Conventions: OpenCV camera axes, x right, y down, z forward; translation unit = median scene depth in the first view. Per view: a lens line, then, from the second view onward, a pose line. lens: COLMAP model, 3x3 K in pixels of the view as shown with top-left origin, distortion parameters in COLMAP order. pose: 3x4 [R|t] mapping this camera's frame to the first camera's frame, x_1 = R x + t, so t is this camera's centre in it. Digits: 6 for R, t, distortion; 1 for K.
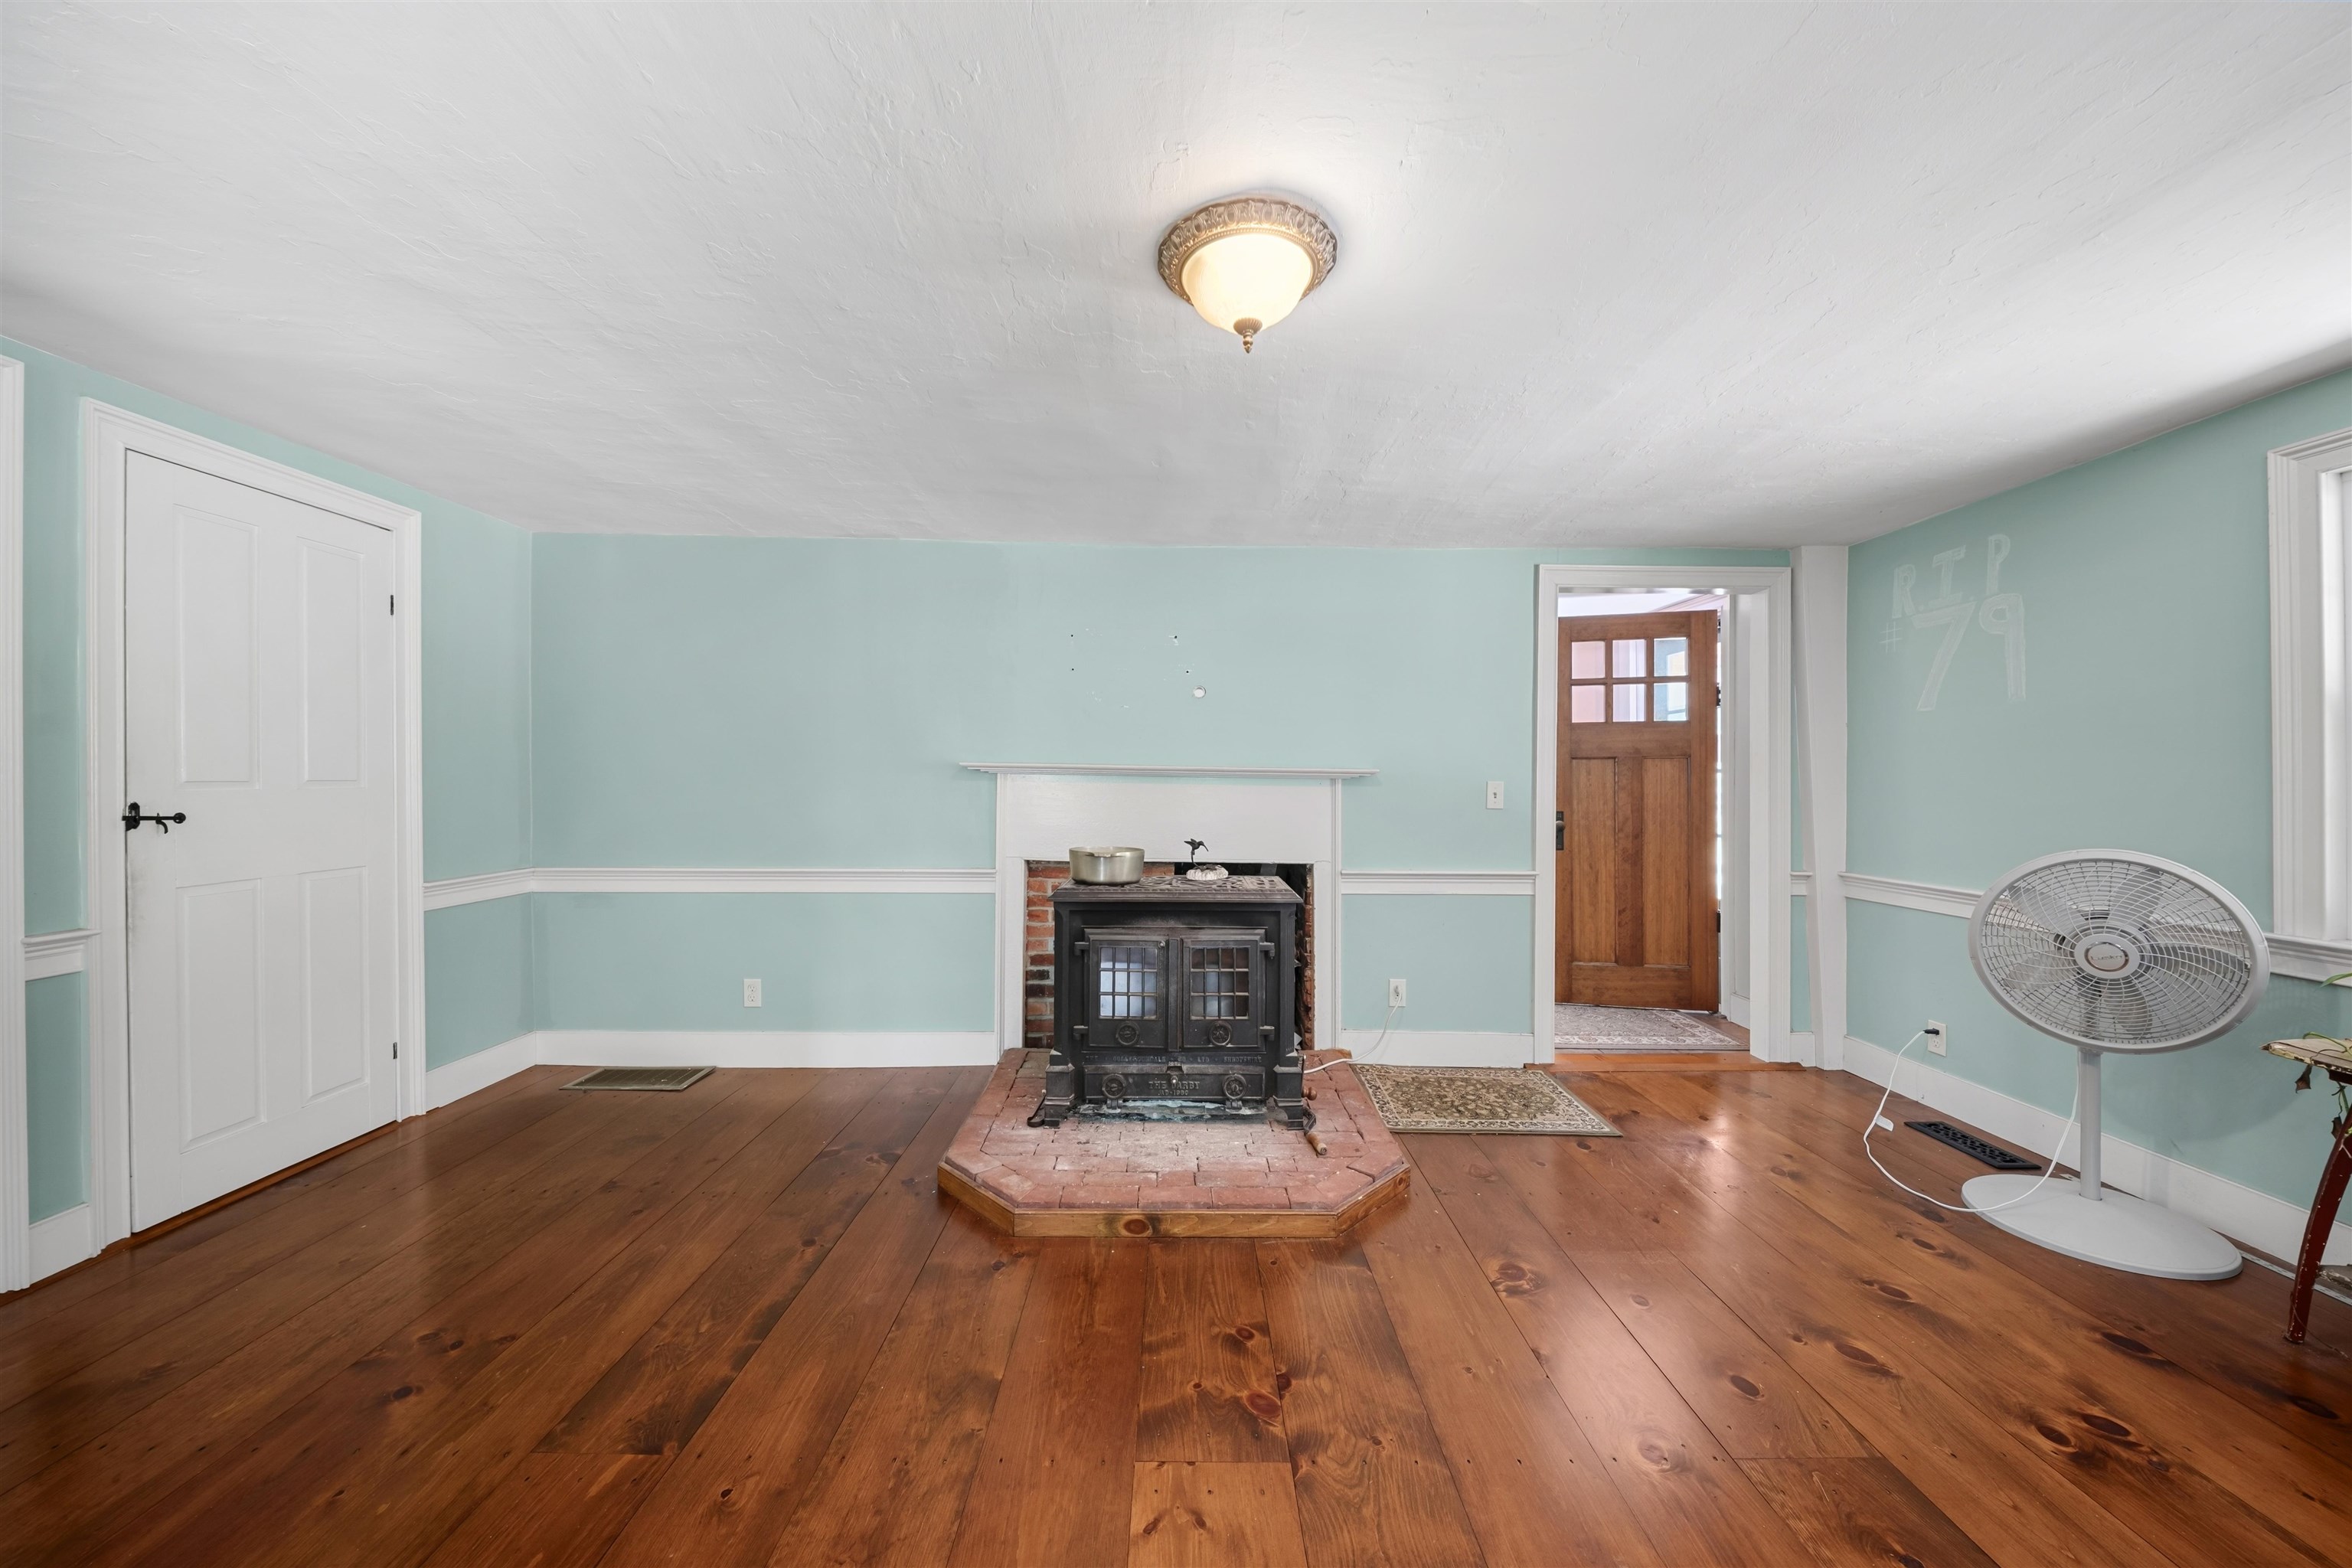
lens RADIAL K [[842.7, 0, 1175.7], [0, 842.7, 783.7], [0, 0, 1]] dist [0.017072, -0.009654]
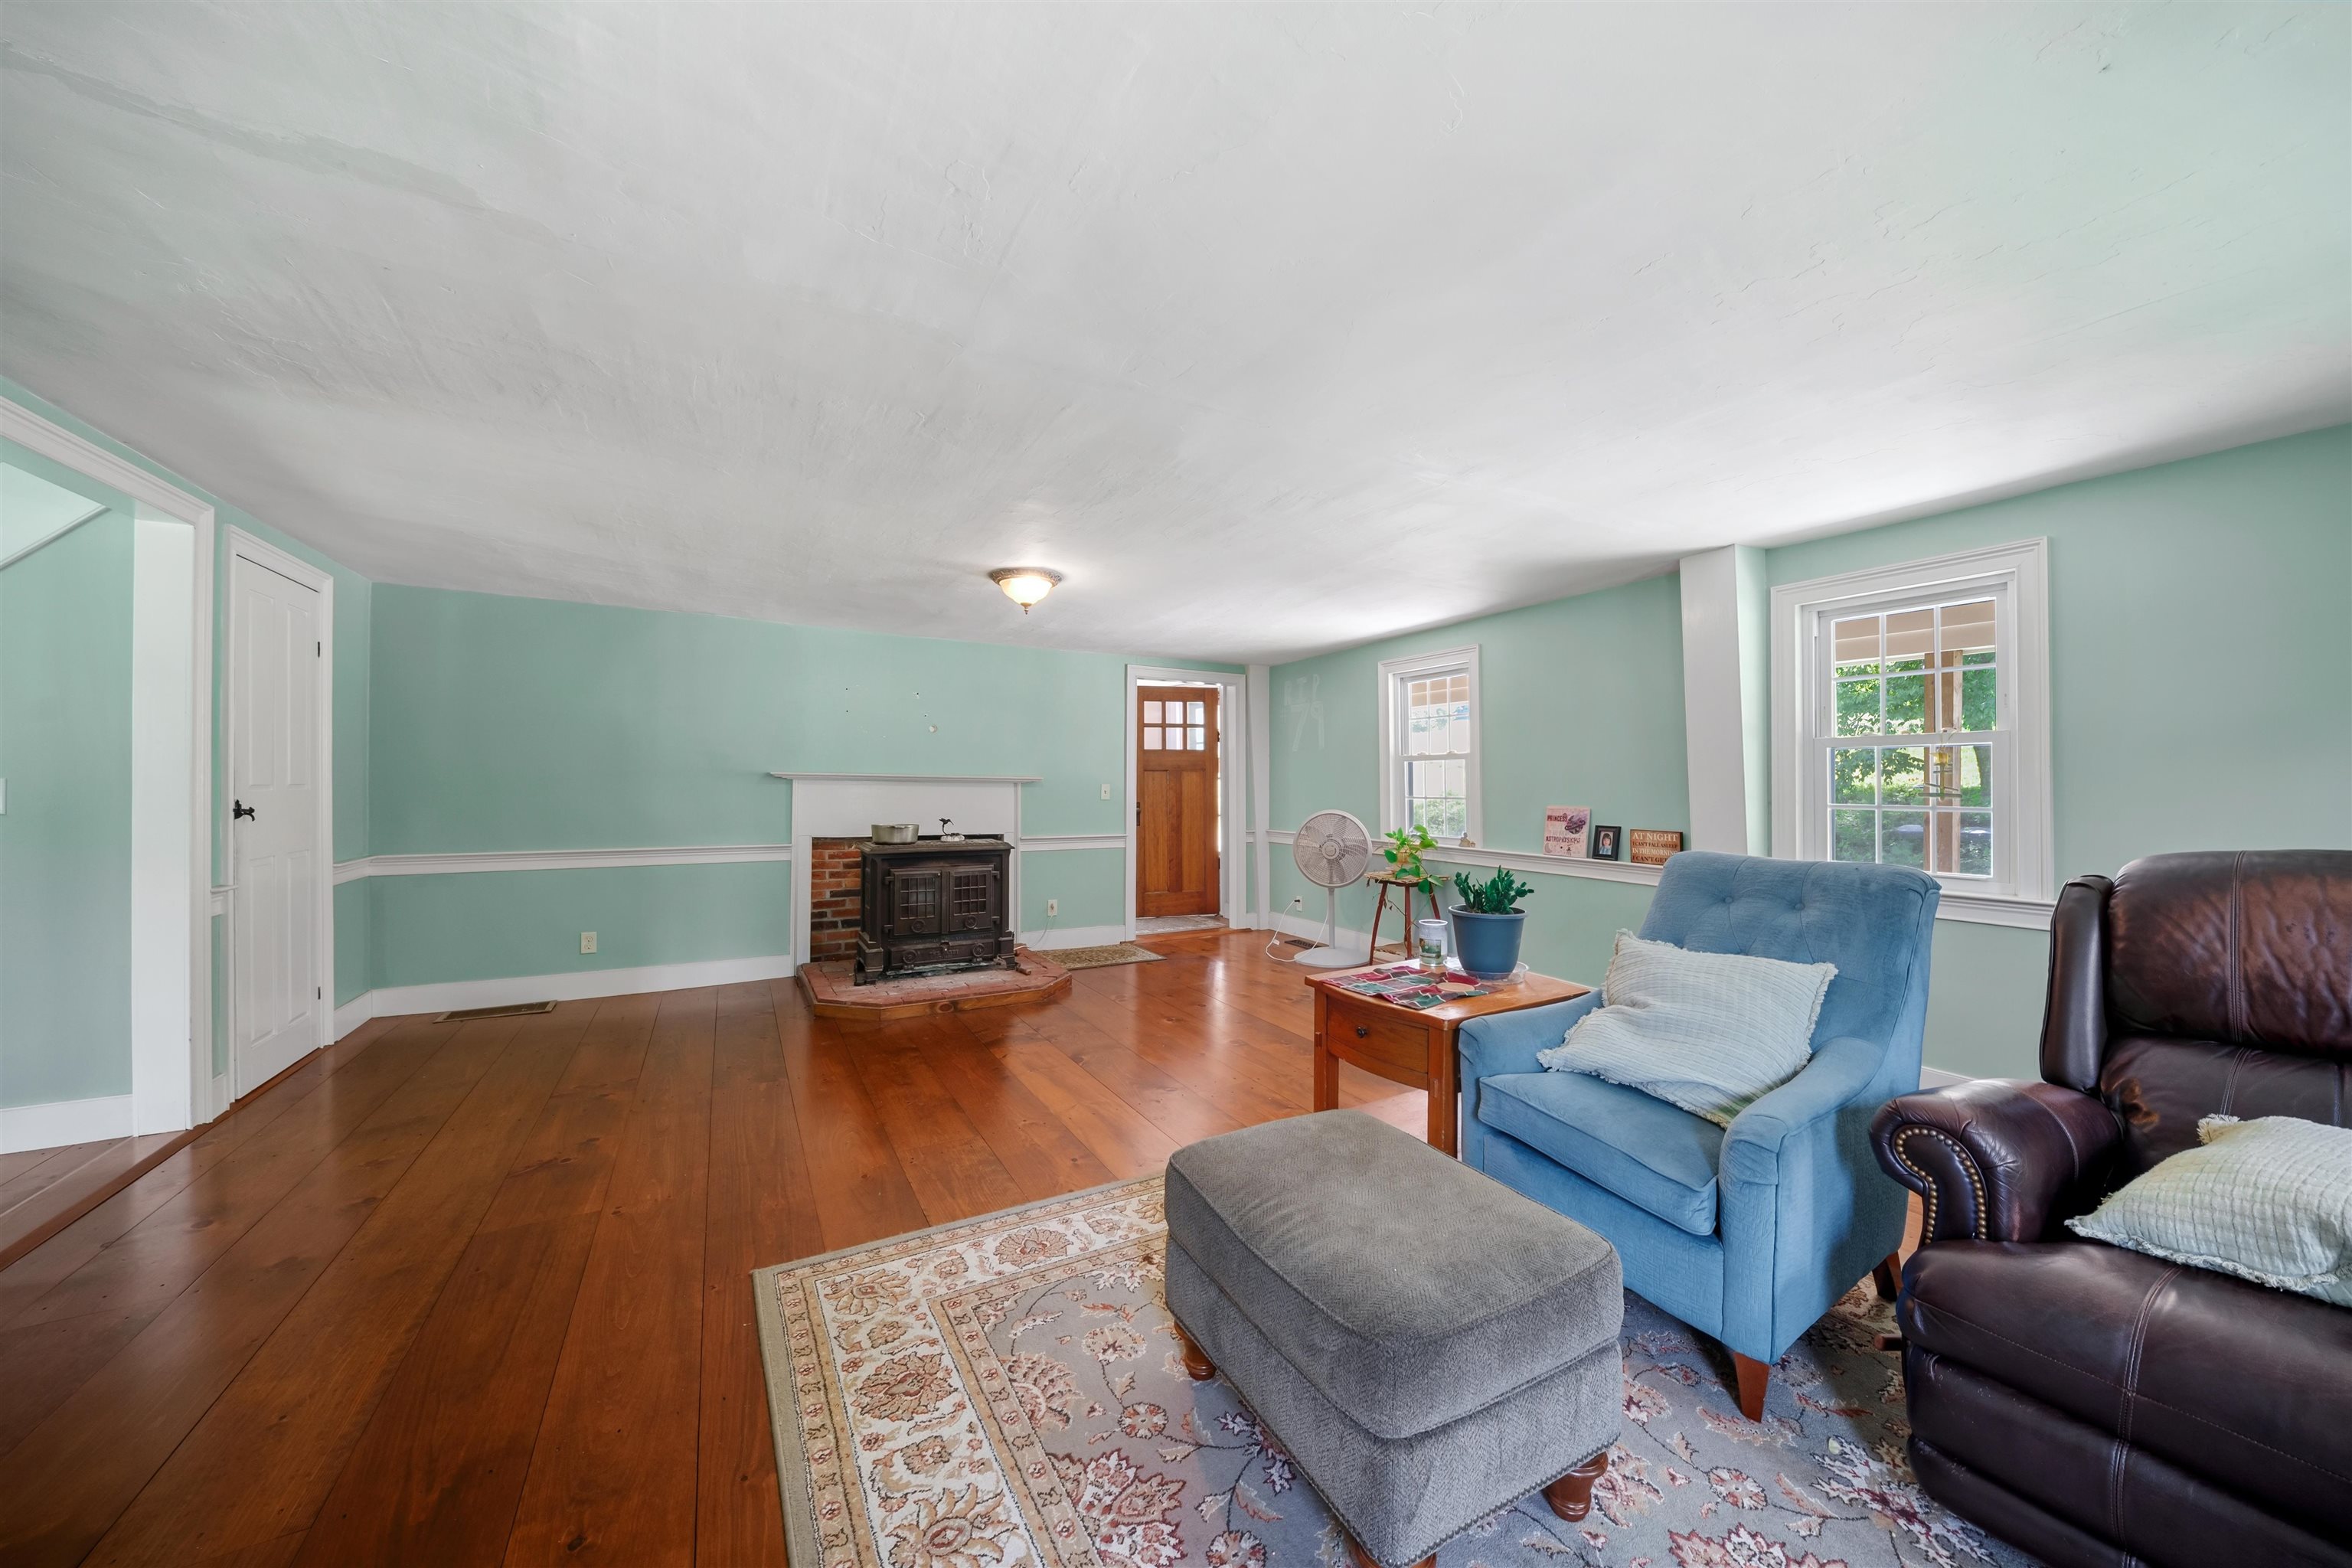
lens RADIAL K [[841.5, 0, 1214.5], [0, 841.5, 776.7], [0, 0, 1]] dist [0.000745, -0.000122]
pose [[0.867577, 0.002816, 0.497295, -0.349234], [0.004022, 0.999912, -0.012679, 0.005209], [-0.497287, 0.013000, 0.867489, -0.749925]]
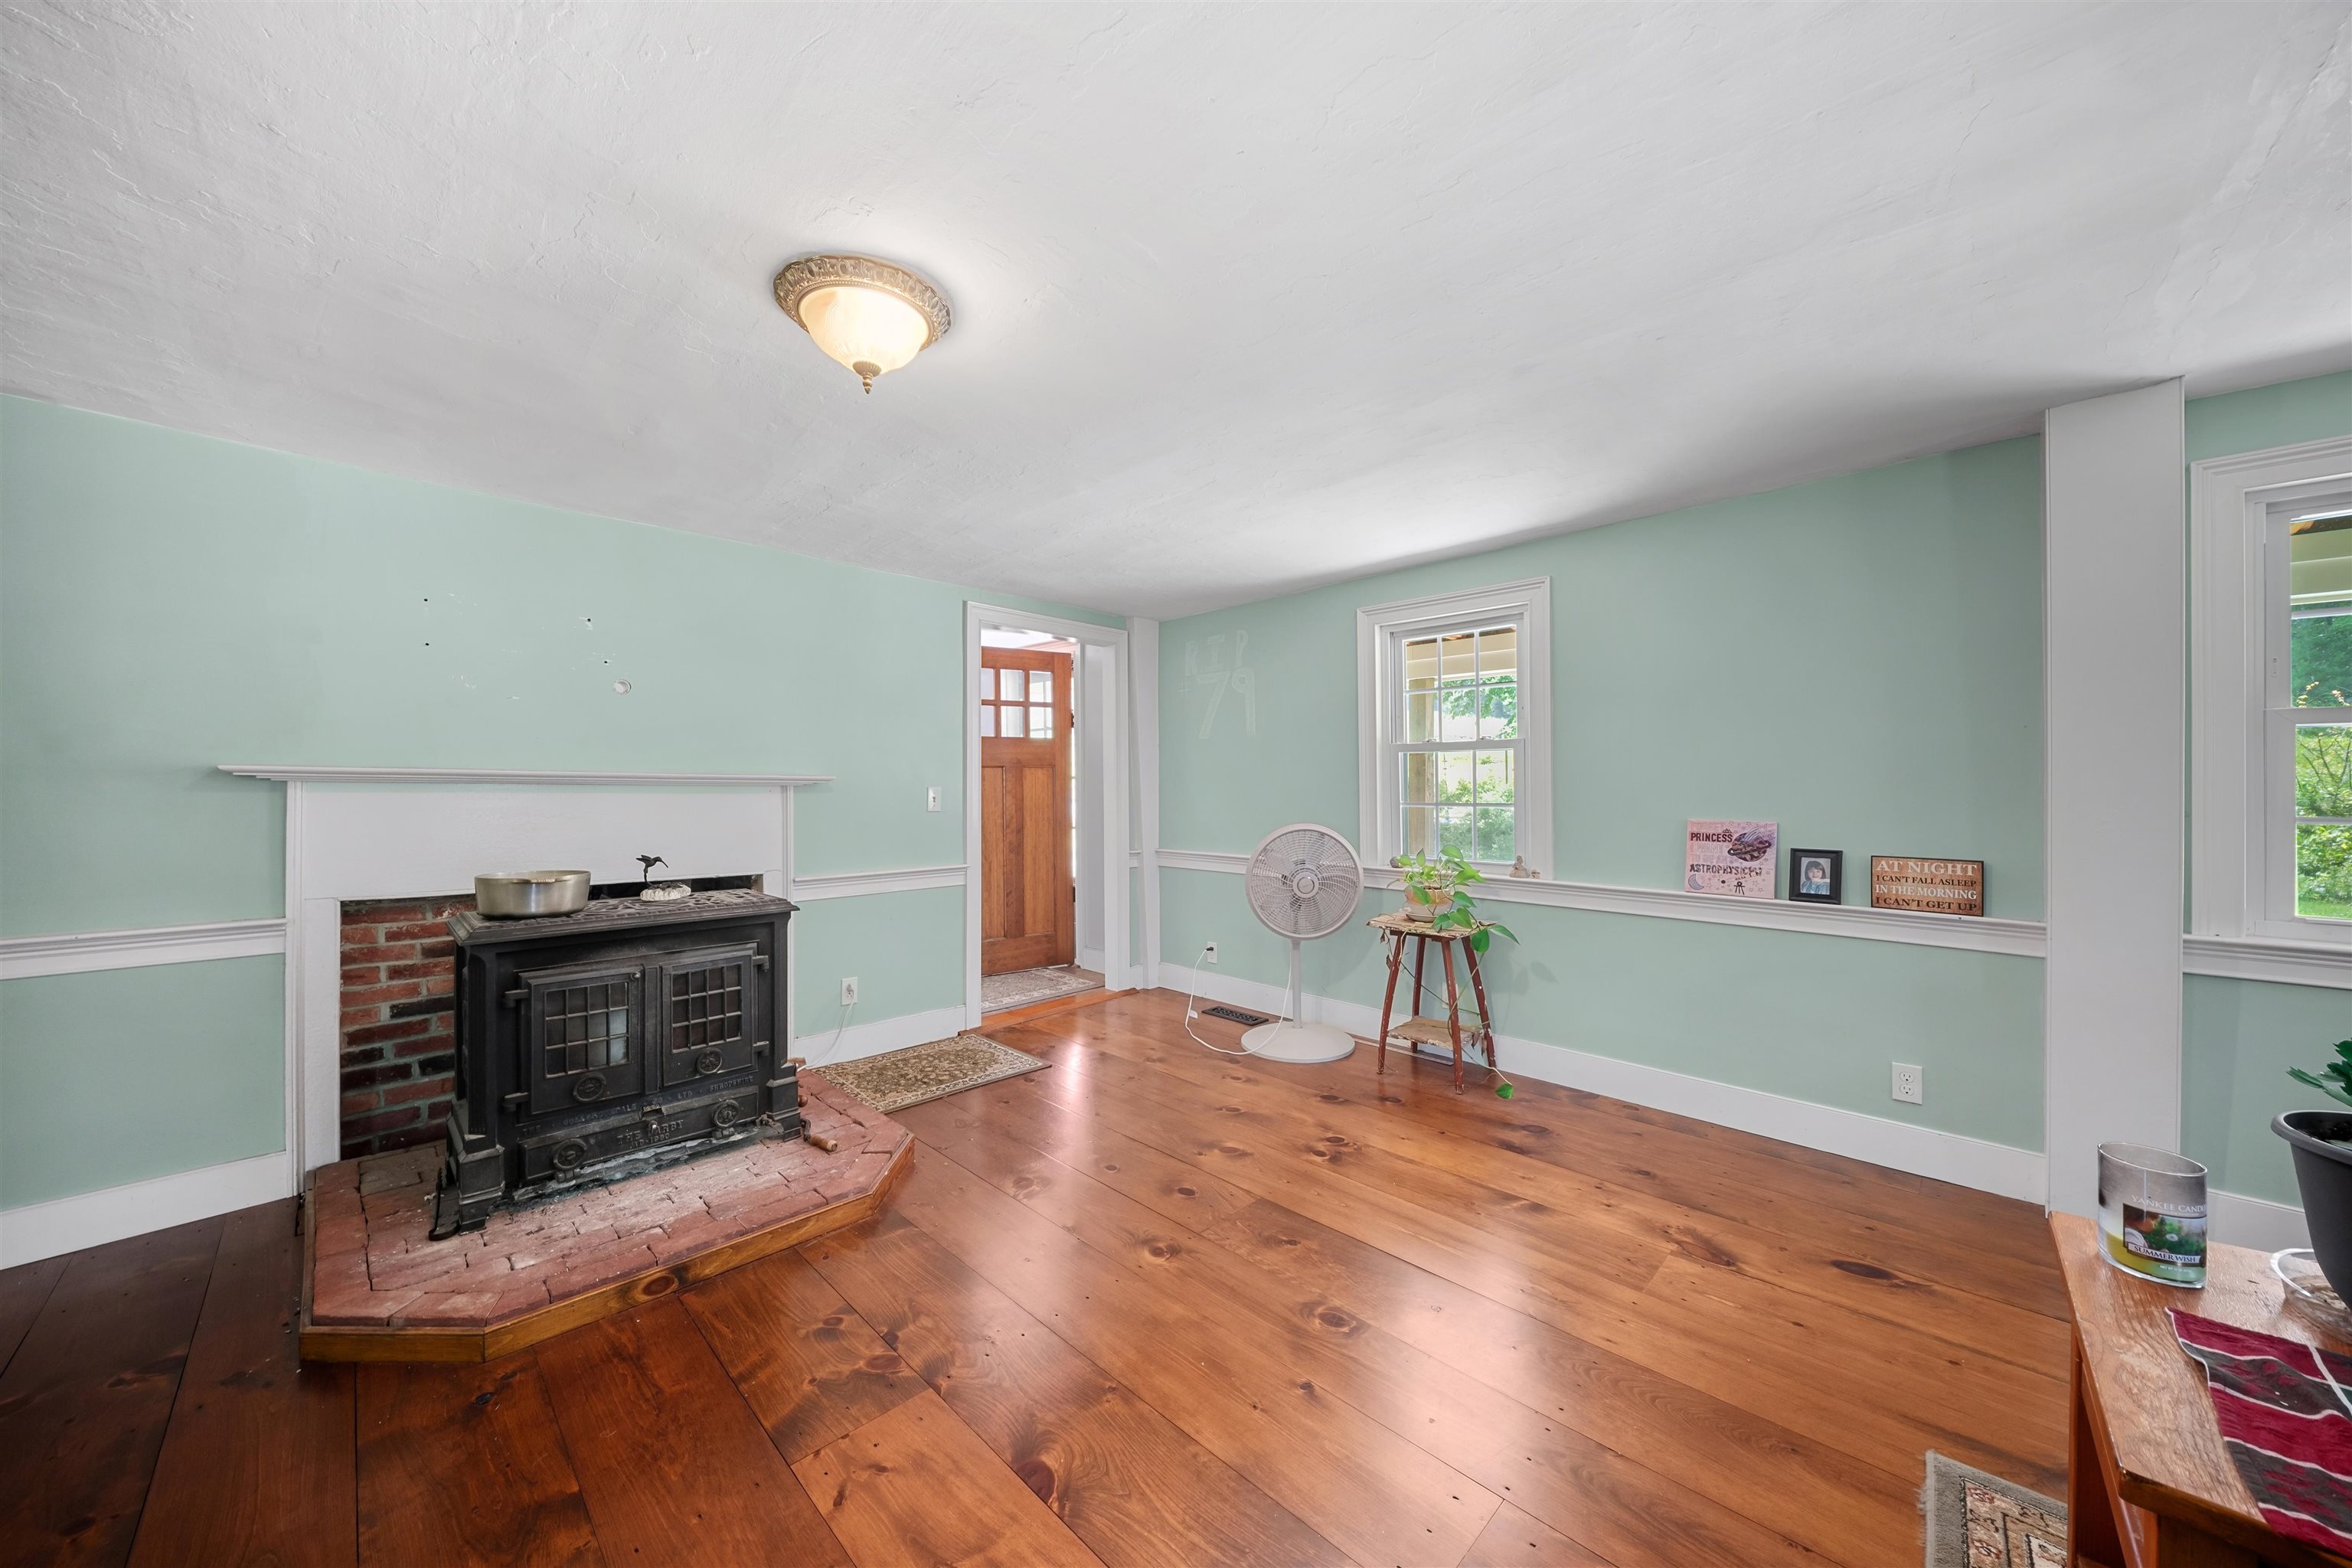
lens RADIAL K [[826.8, 0, 1180.1], [0, 826.8, 784.4], [0, 0, 1]] dist [0.001073, -0.002798]
pose [[0.706489, -0.006051, 0.707698, -0.196889], [0.009354, 0.999956, -0.000788, -0.003191], [-0.707662, 0.007176, 0.706515, -0.013463]]
